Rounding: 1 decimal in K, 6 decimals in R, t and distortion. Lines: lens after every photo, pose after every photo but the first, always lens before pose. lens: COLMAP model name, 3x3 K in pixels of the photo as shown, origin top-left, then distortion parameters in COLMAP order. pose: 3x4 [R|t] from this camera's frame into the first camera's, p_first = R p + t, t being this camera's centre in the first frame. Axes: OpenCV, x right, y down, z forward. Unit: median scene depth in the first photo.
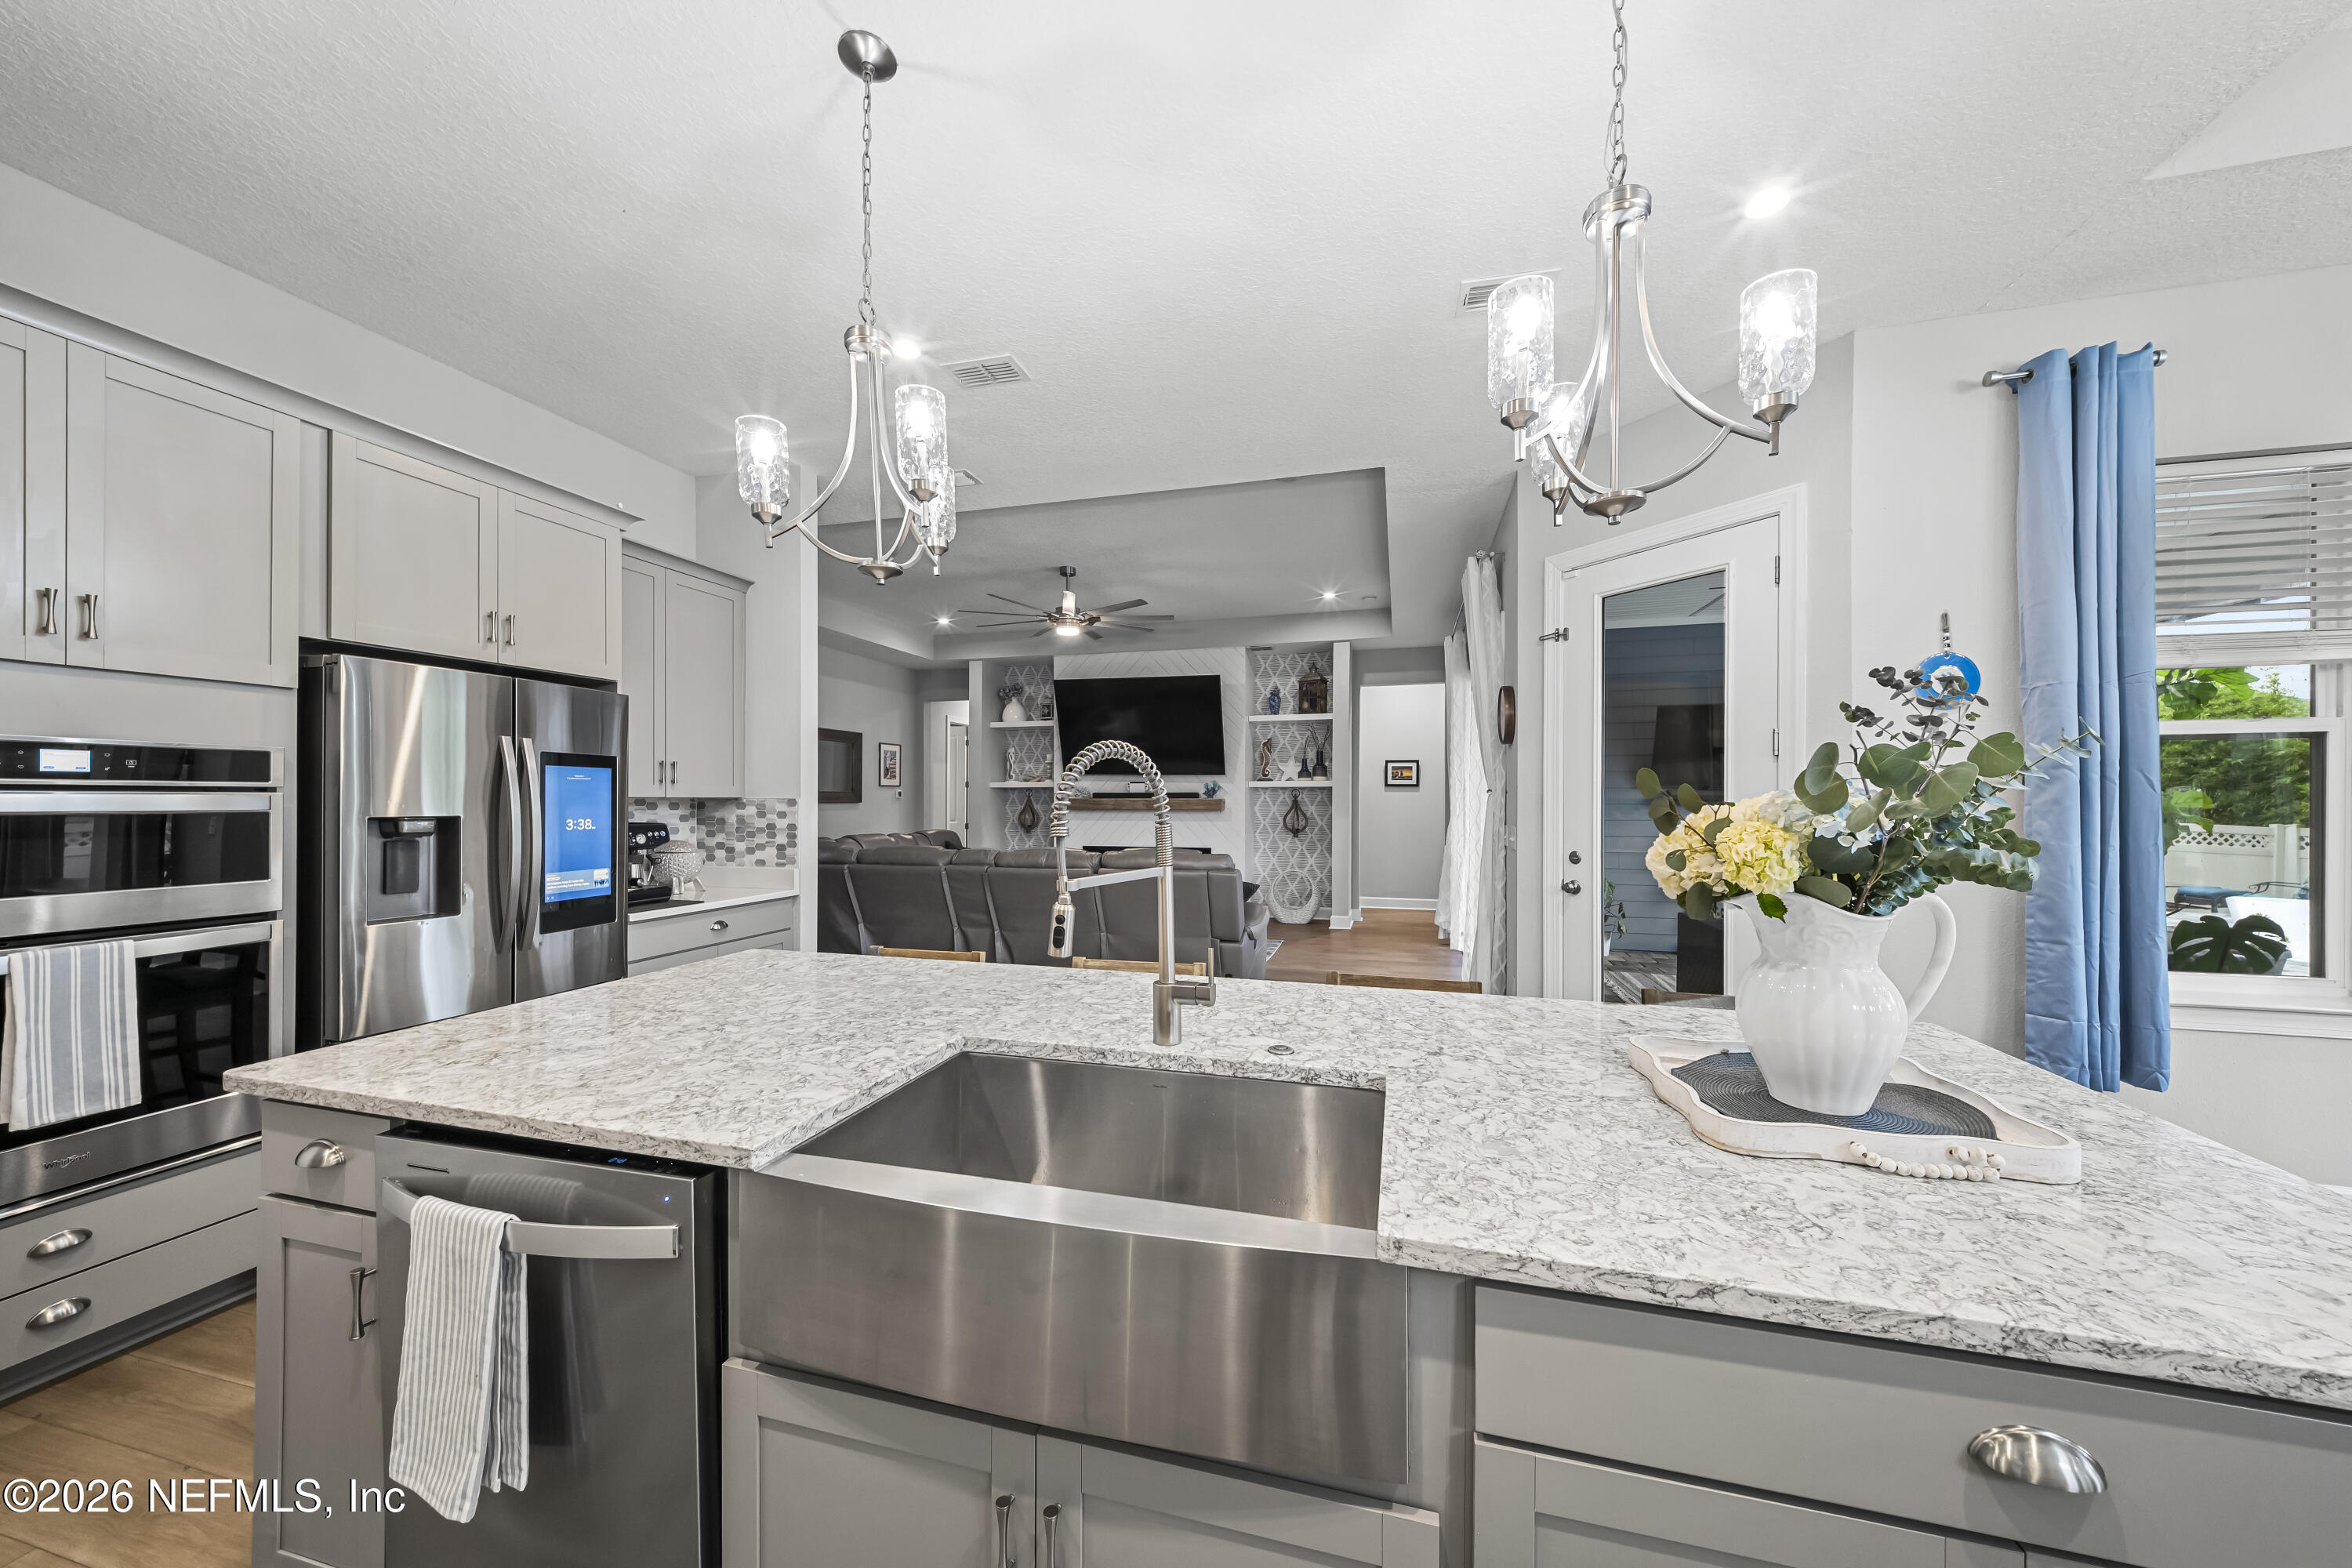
lens RADIAL K [[820.8, 0, 1173.8], [0, 820.8, 795.5], [0, 0, 1]] dist [0.009405, -0.002859]
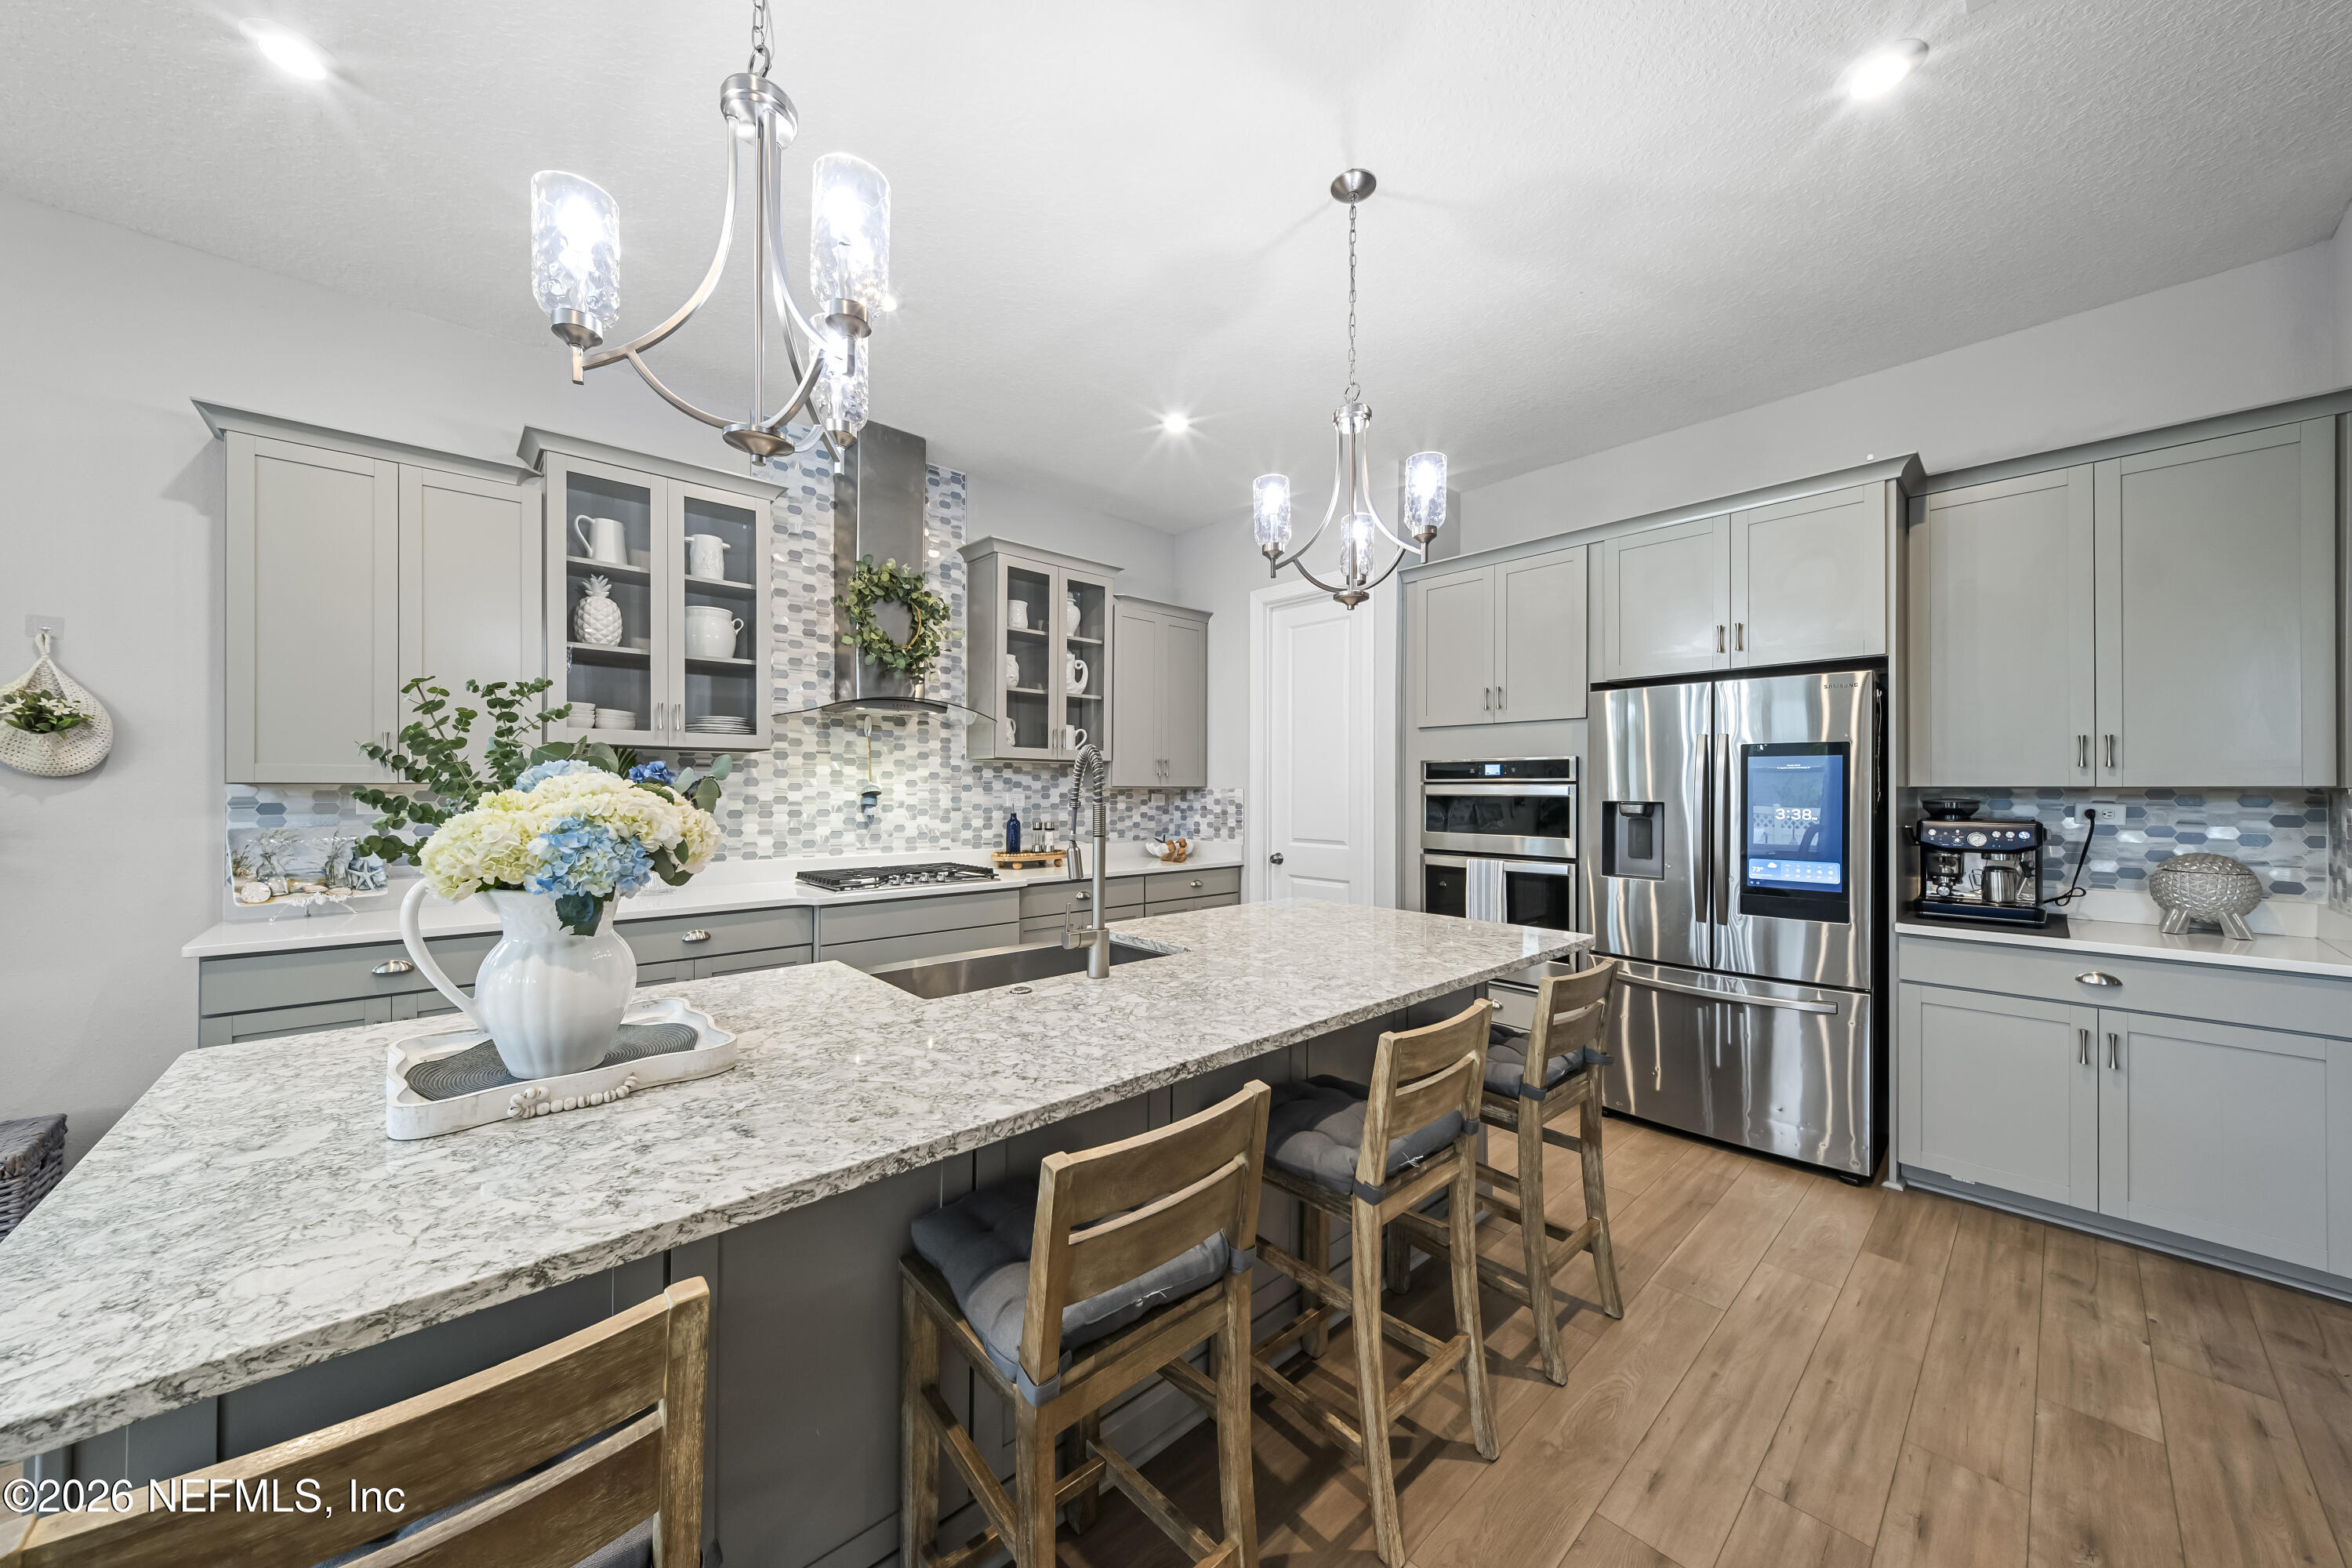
lens RADIAL K [[820.8, 0, 1180.5], [0, 820.8, 788.0], [0, 0, 1]] dist [0.009405, -0.002859]
pose [[-0.536154, -0.003612, -0.844113, 0.946533], [0.000675, 0.999989, -0.004708, 0.015024], [0.844120, -0.003095, -0.536145, 1.700779]]
